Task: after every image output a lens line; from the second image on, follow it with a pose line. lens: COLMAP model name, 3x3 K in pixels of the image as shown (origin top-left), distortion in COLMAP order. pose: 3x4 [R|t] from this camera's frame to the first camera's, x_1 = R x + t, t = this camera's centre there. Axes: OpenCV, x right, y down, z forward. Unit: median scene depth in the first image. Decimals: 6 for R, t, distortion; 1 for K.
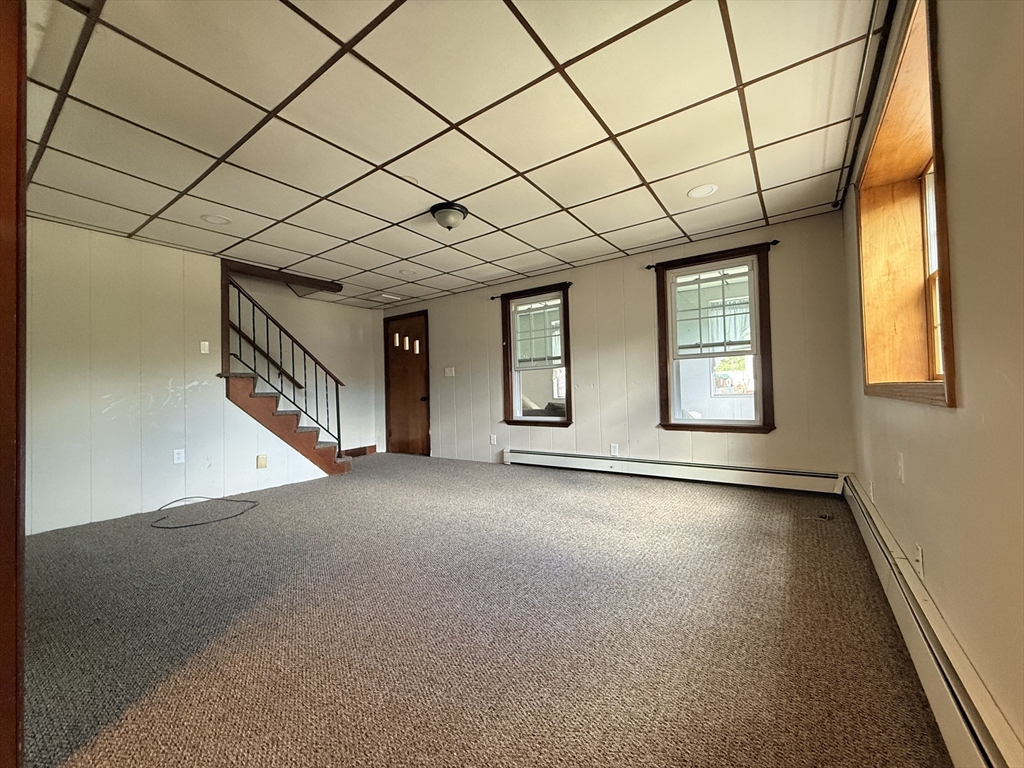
lens RADIAL K [[407.9, 0, 509.1], [0, 407.9, 382.3], [0, 0, 1]] dist [0.000513, 0.000097]
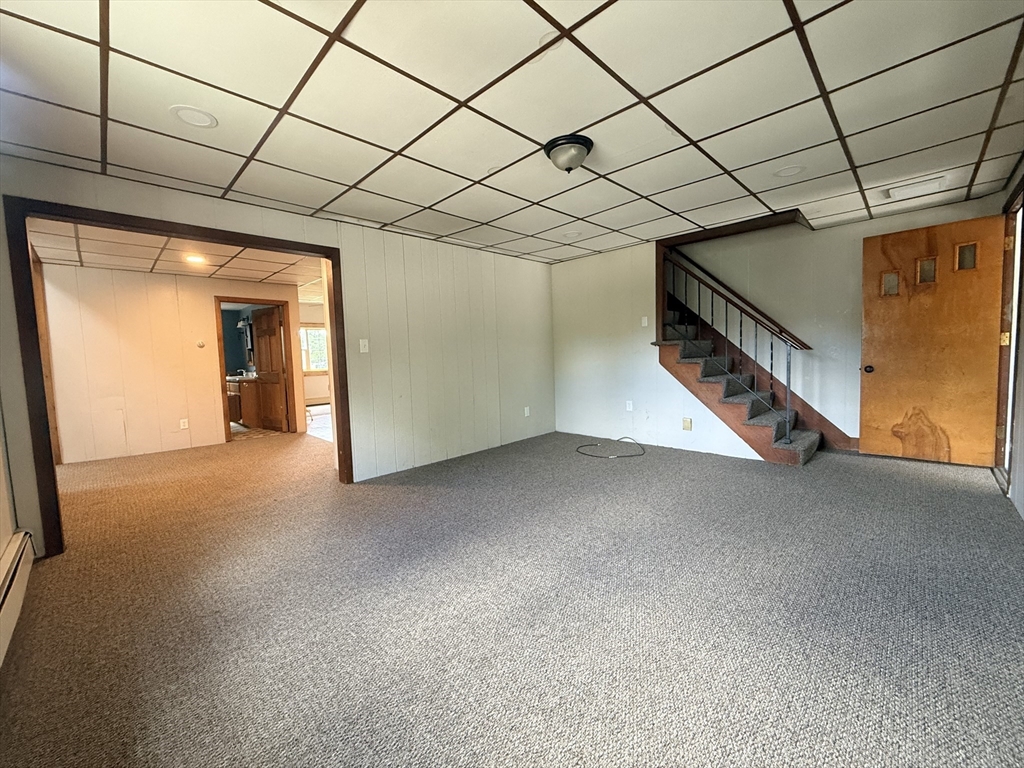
lens RADIAL K [[407.9, 0, 509.1], [0, 407.9, 382.3], [0, 0, 1]] dist [0.000513, 0.000097]
pose [[-0.164651, 0.103658, -0.980890, 0.594568], [0.060870, 0.993635, 0.094787, -0.049330], [0.984472, -0.044100, -0.169912, 0.878036]]
